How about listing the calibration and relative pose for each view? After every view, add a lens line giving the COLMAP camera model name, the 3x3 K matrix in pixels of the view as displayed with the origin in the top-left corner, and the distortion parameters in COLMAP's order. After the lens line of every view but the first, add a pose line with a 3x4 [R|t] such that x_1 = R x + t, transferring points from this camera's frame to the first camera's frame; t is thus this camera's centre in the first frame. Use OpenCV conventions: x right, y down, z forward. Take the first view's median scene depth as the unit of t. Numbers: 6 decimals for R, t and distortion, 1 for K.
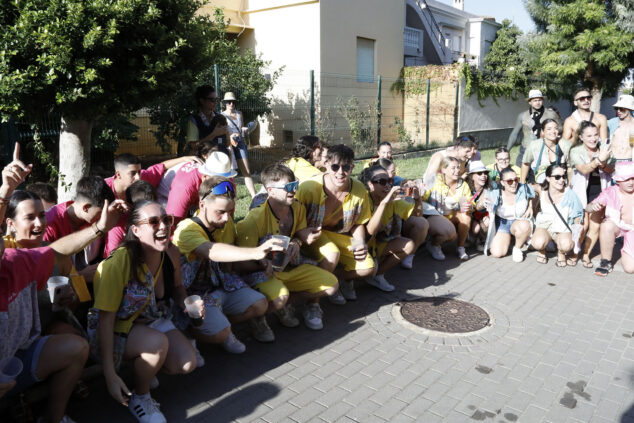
lens RADIAL K [[497.4, 0, 311.3], [0, 497.4, 210.1], [0, 0, 1]] dist [-0.129047, 0.045127]
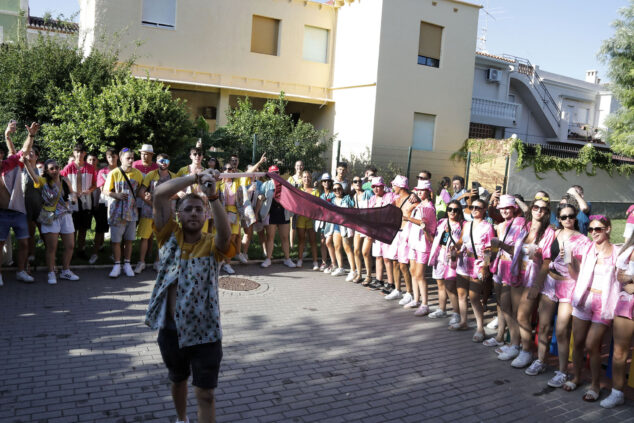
lens RADIAL K [[497.4, 0, 327.5], [0, 497.4, 214.1], [0, 0, 1]] dist [-0.129047, 0.045127]
pose [[0.934932, 0.114627, -0.335800, 1.062494], [-0.144196, 0.987451, -0.064399, 0.012888], [0.324205, 0.108629, 0.939729, -0.614446]]
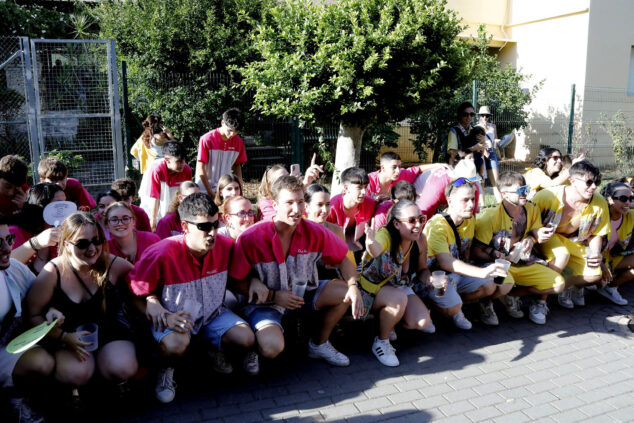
lens RADIAL K [[497.4, 0, 311.1], [0, 497.4, 206.6], [0, 0, 1]] dist [-0.129047, 0.045127]
pose [[0.874085, 0.087260, -0.477871, 0.045797], [-0.101012, 0.994880, -0.003098, 0.030792], [0.475154, 0.050978, 0.878425, -0.157712]]
